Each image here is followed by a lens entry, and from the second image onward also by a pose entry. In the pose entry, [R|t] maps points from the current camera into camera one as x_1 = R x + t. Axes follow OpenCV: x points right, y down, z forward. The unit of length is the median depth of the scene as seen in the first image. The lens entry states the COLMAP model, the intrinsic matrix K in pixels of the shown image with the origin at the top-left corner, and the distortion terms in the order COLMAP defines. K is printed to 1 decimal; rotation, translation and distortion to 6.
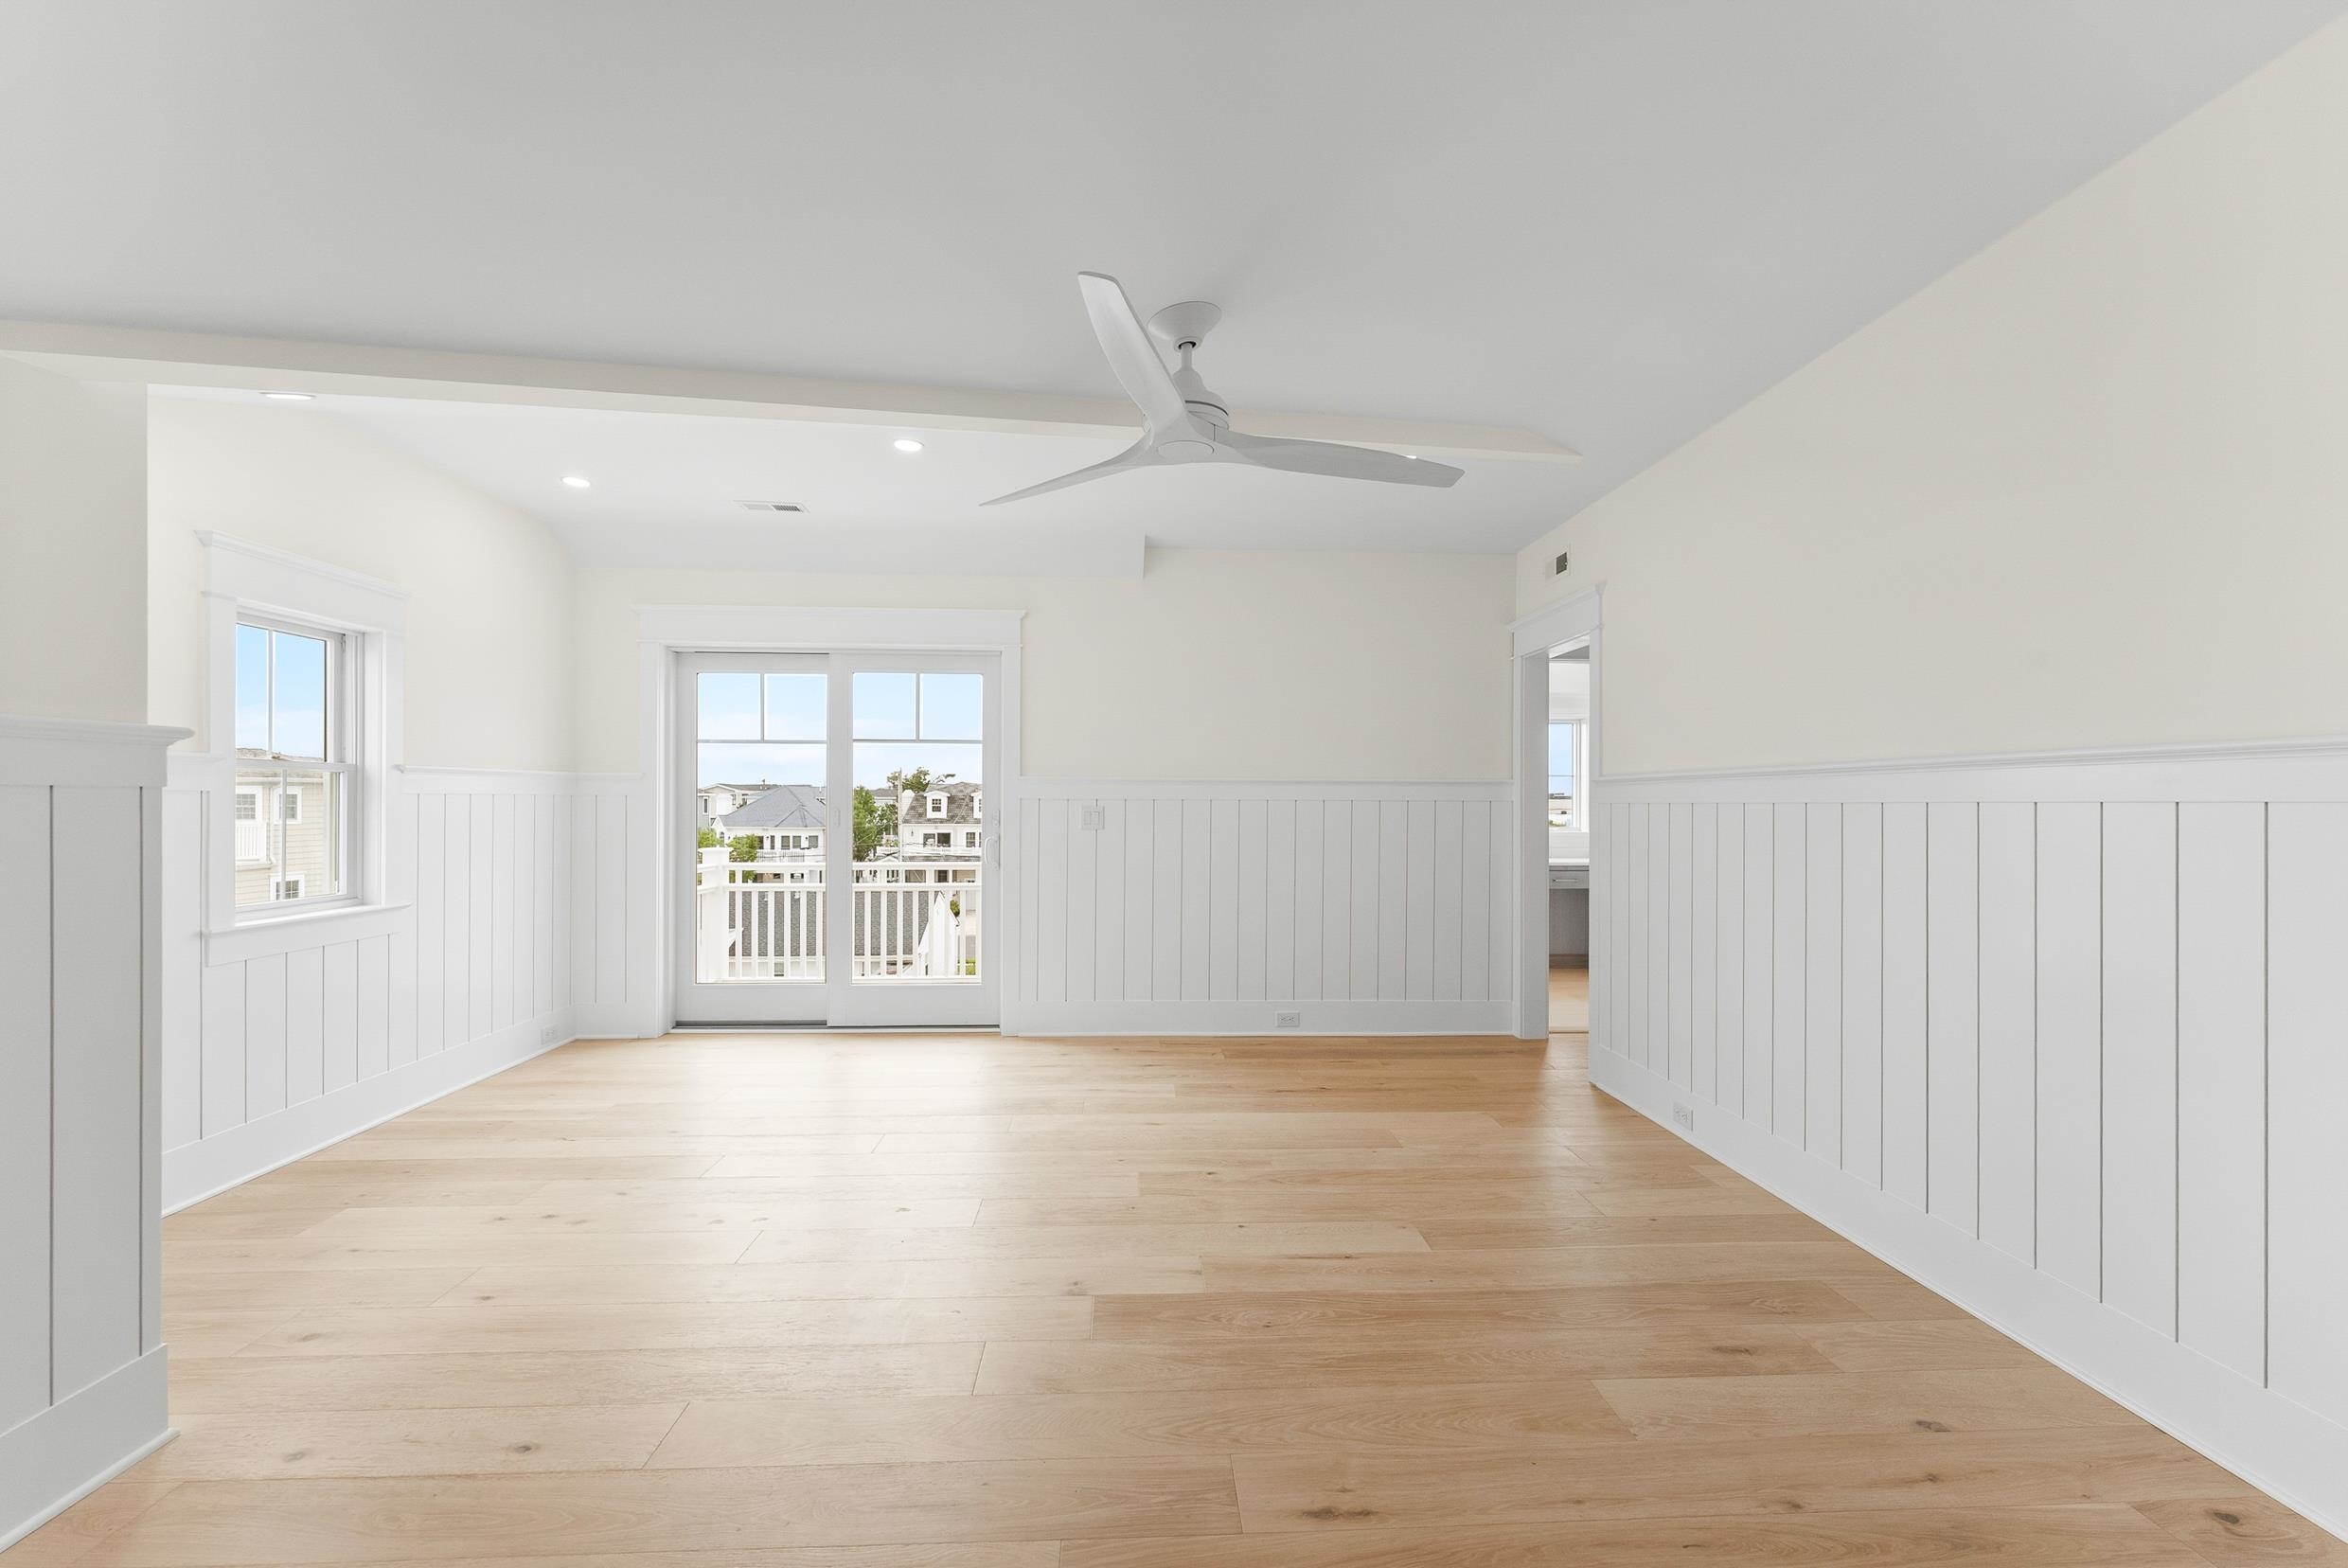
lens RADIAL K [[964.5, 0, 1174.0], [0, 964.5, 784.0], [0, 0, 1]] dist [-0.001307, -0.000123]
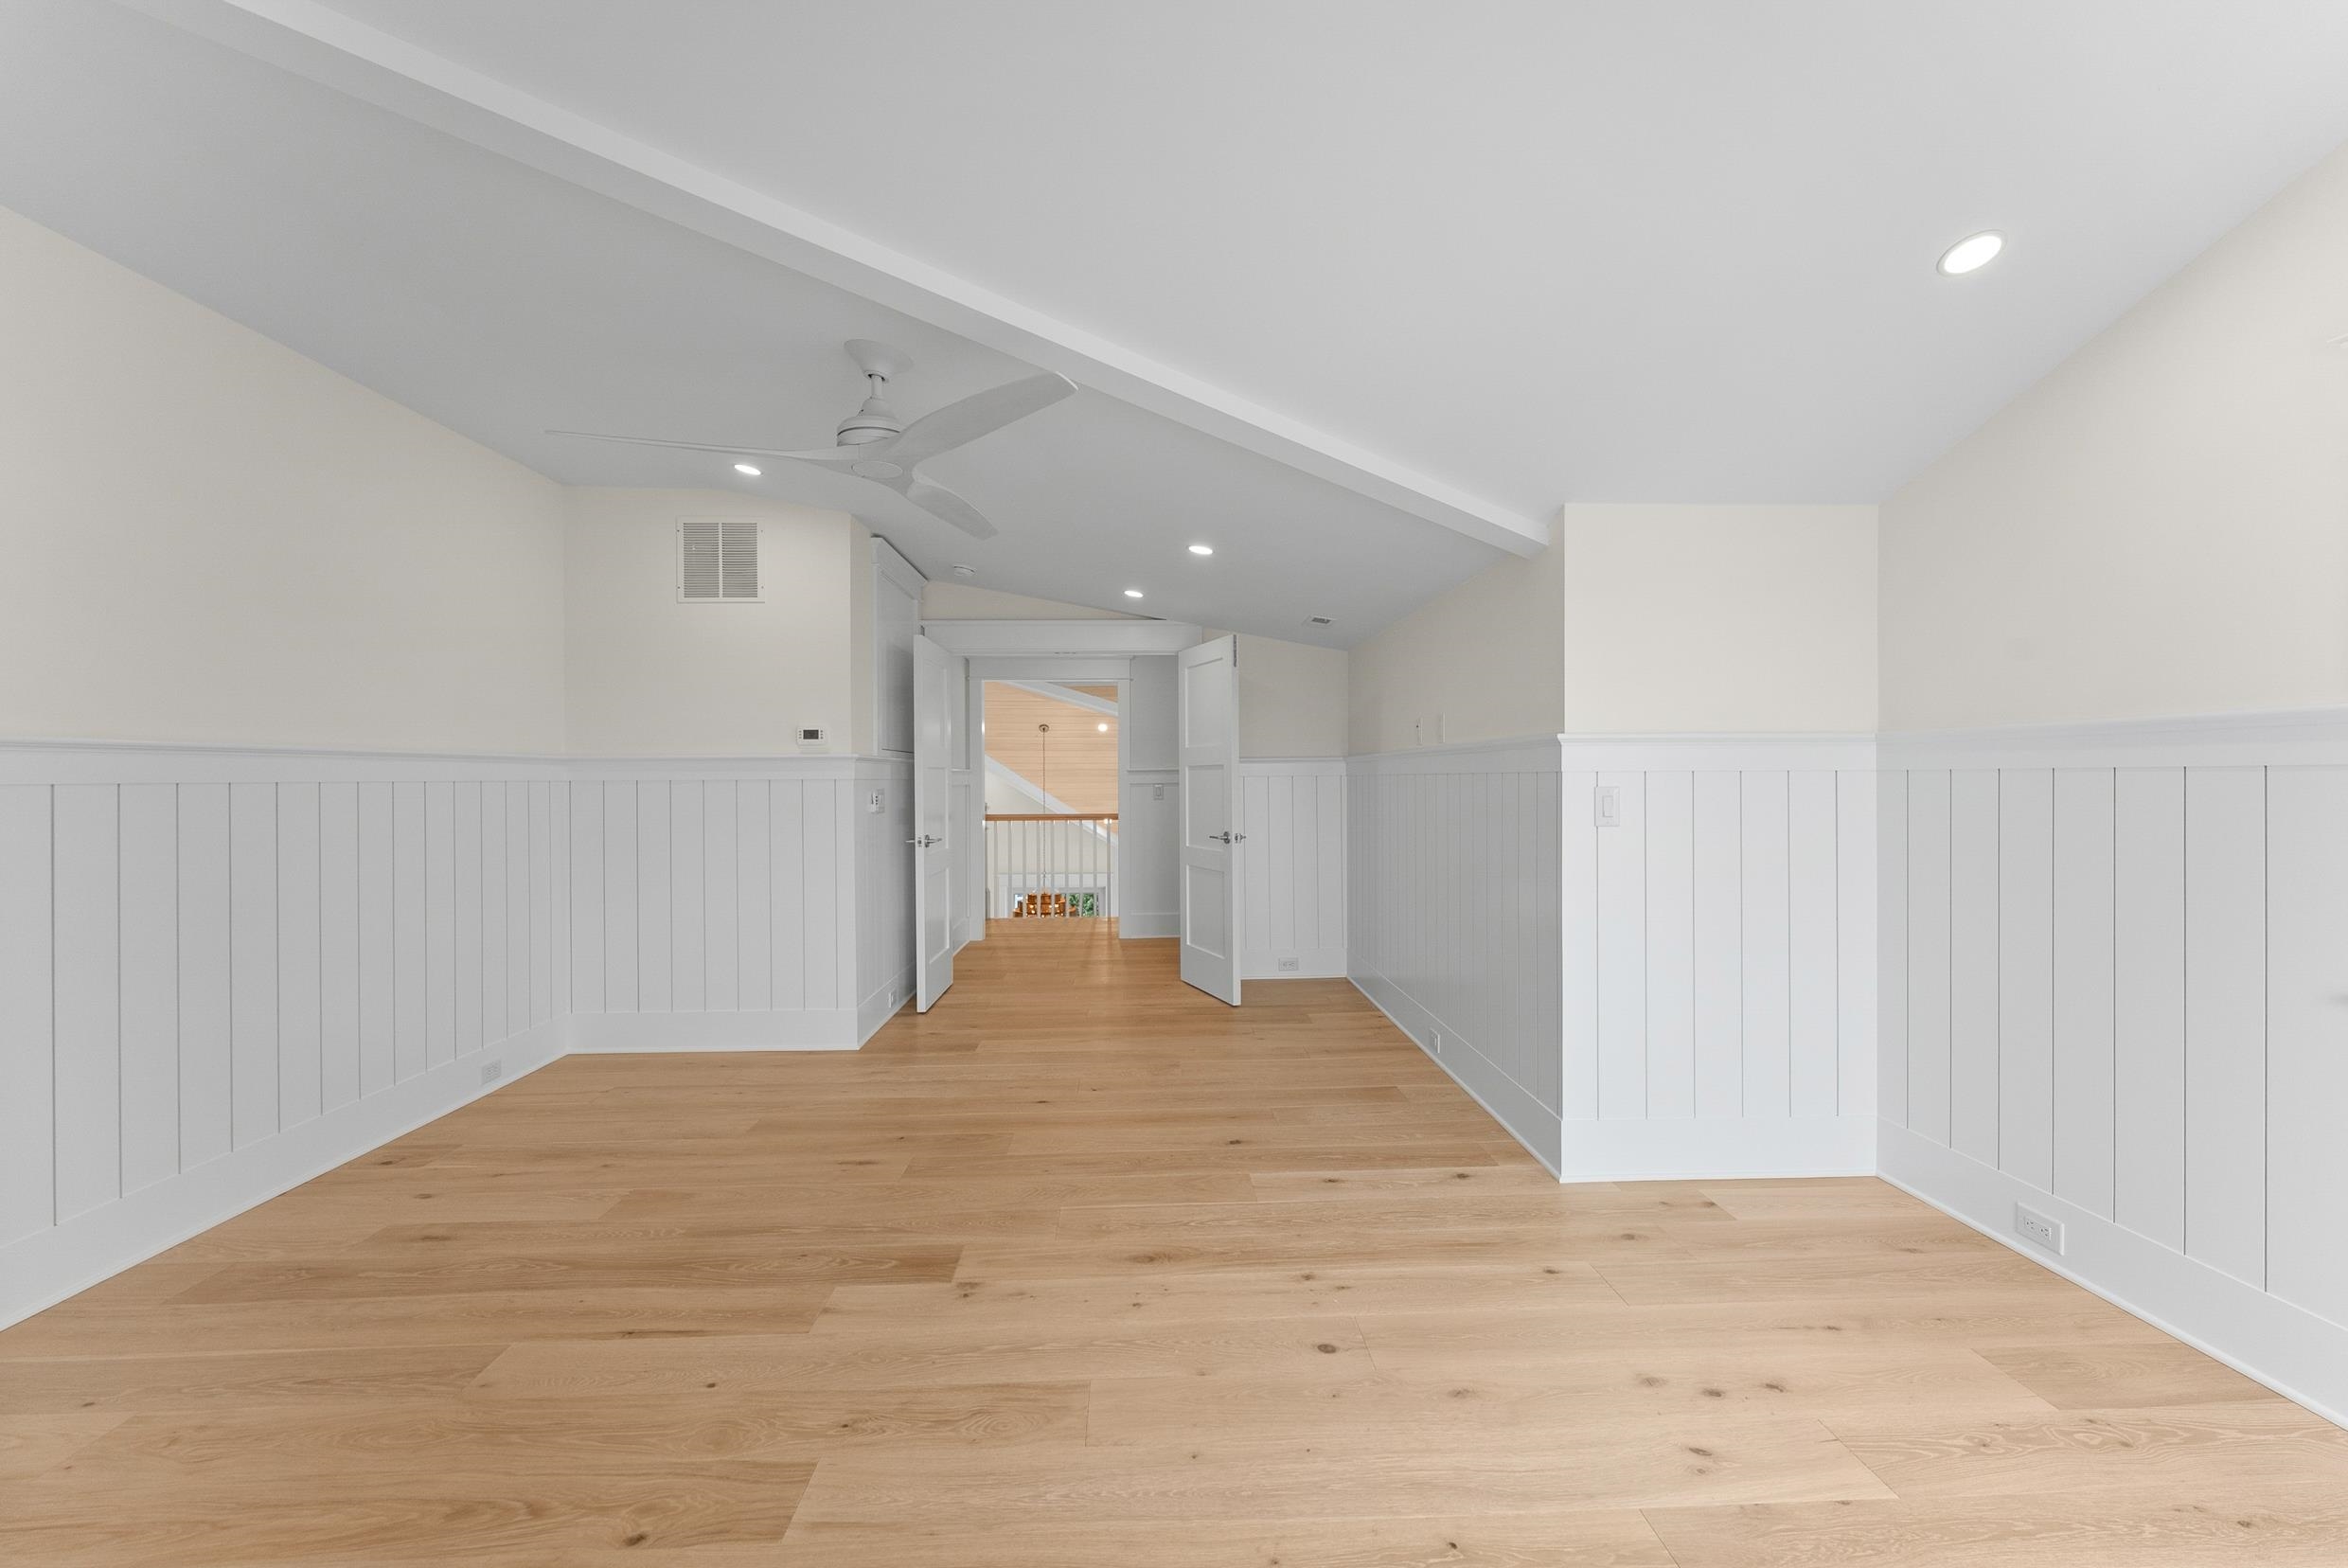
lens RADIAL K [[964.5, 0, 1174.0], [0, 964.5, 784.0], [0, 0, 1]] dist [-0.001307, -0.000123]
pose [[-0.999965, 0.001742, 0.008237, -0.316802], [0.001641, 0.999924, -0.012242, 0.030954], [-0.008257, -0.012228, -0.999891, 1.967249]]
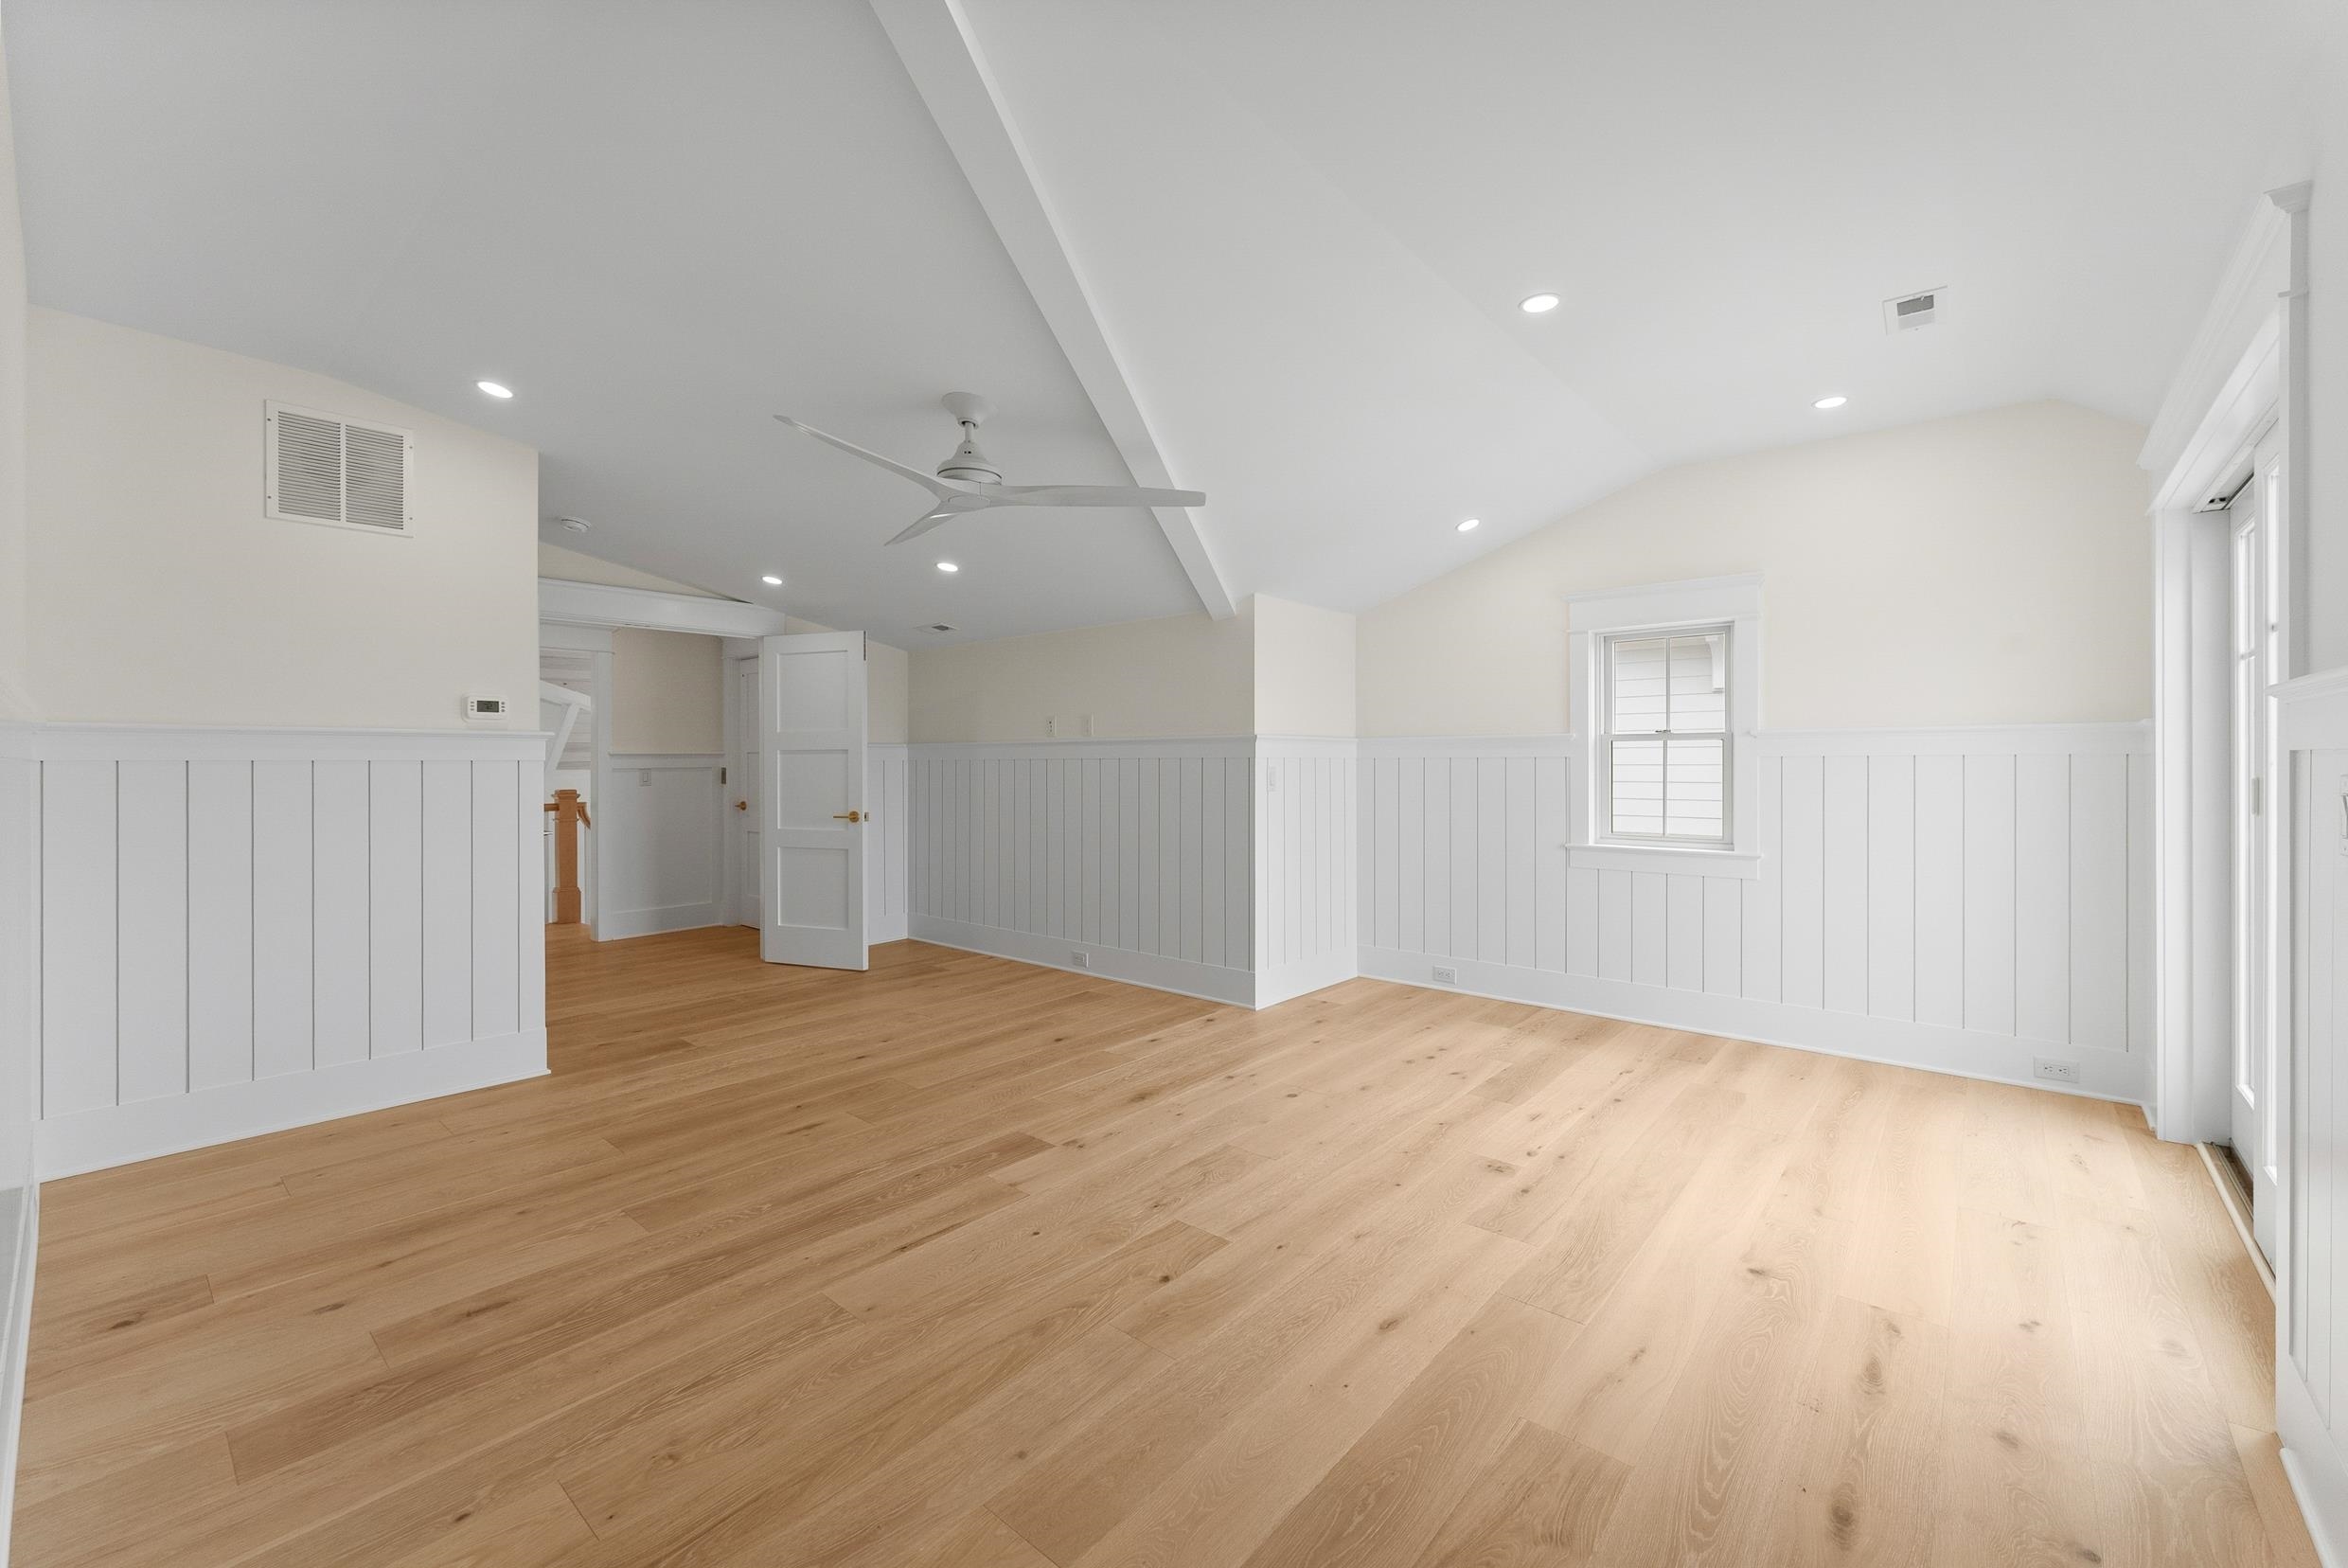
lens RADIAL K [[955.4, 0, 1181.6], [0, 955.4, 772.5], [0, 0, 1]] dist [0.000004, -0.000181]
pose [[-0.683882, 0.005531, -0.729571, 0.720028], [0.013703, 0.999892, -0.005265, 0.040231], [0.729464, -0.013598, -0.683884, 1.974127]]
